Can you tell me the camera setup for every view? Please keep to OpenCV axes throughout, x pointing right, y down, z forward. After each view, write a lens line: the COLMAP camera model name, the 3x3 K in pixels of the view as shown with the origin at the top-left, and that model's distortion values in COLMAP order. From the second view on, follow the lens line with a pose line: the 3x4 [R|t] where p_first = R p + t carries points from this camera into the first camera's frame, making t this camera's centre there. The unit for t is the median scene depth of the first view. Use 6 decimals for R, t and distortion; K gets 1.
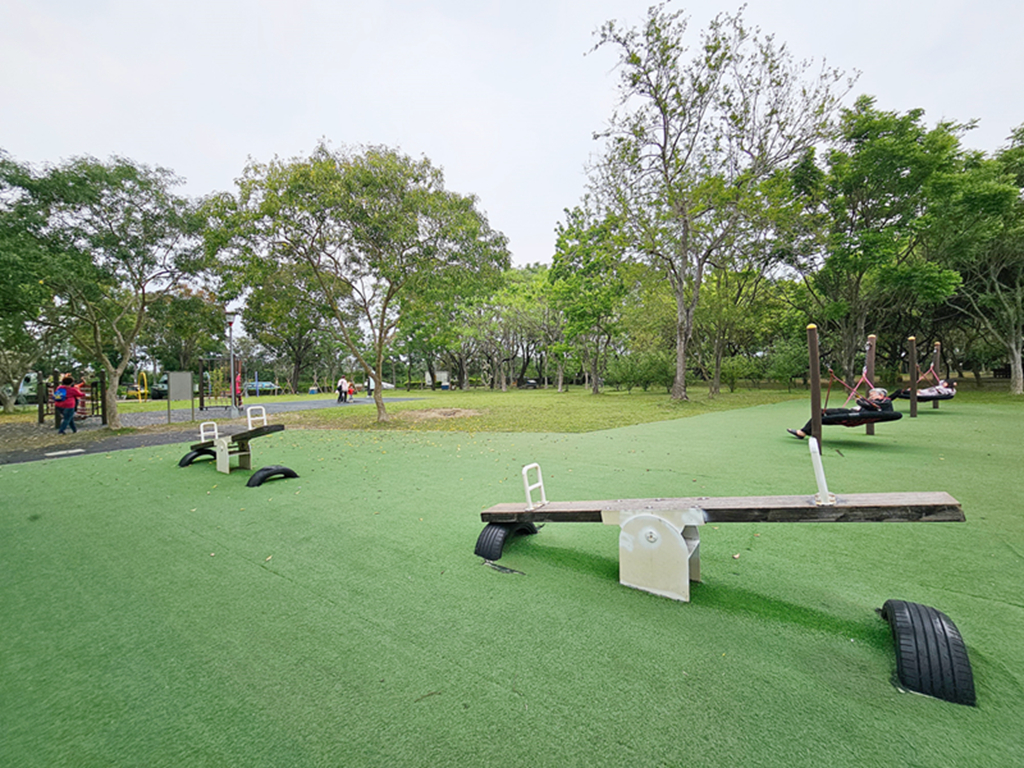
lens RADIAL K [[419.6, 0, 514.5], [0, 419.6, 387.1], [0, 0, 1]] dist [-0.011167, 0.005017]
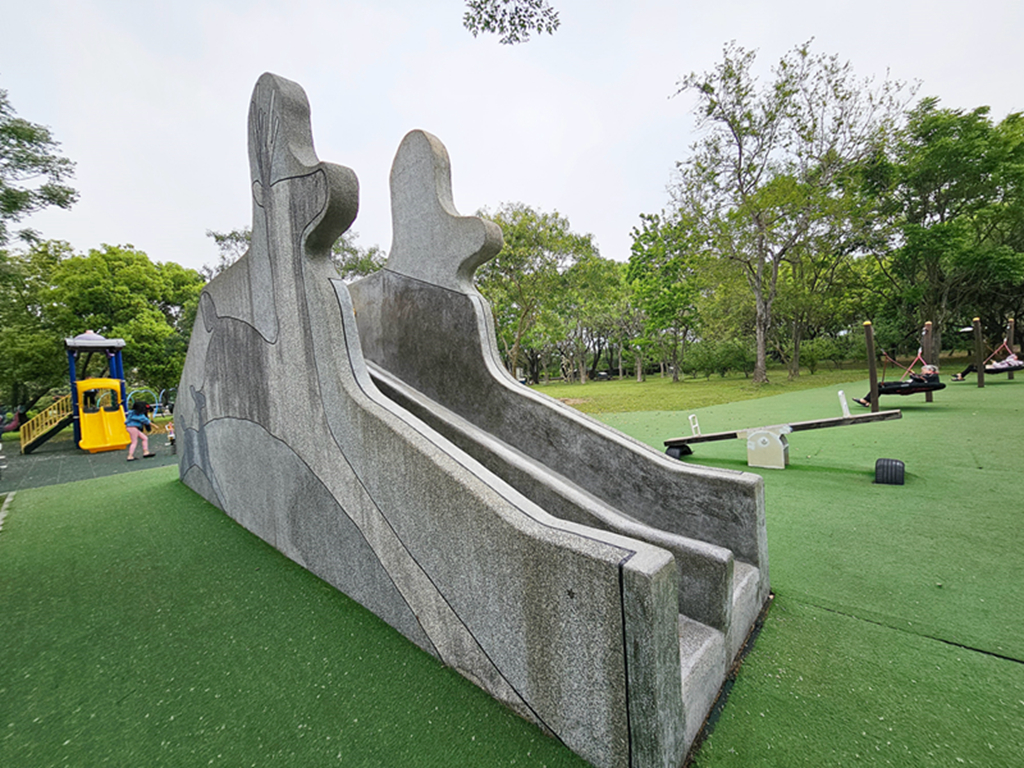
lens RADIAL K [[418.4, 0, 514.7], [0, 418.4, 389.2], [0, 0, 1]] dist [-0.010403, 0.000150]
pose [[0.988275, -0.045276, -0.145817, -0.105221], [0.047938, 0.998741, 0.014790, -0.001211], [0.144963, -0.021607, 0.989201, -0.222422]]
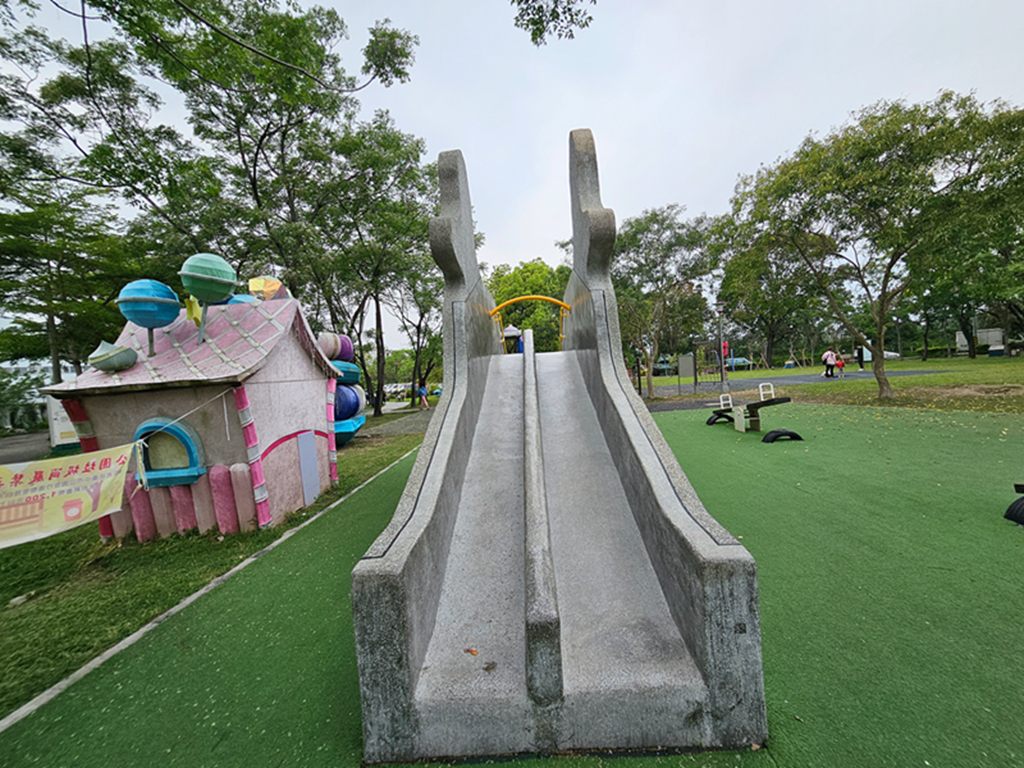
lens RADIAL K [[418.3, 0, 512.0], [0, 418.3, 384.0], [0, 0, 1]] dist [-0.002986, 0.000190]
pose [[0.516448, 0.000840, -0.856318, 0.037037], [0.045038, 0.998589, 0.028142, -0.009471], [0.855133, -0.053101, 0.515682, -0.139446]]
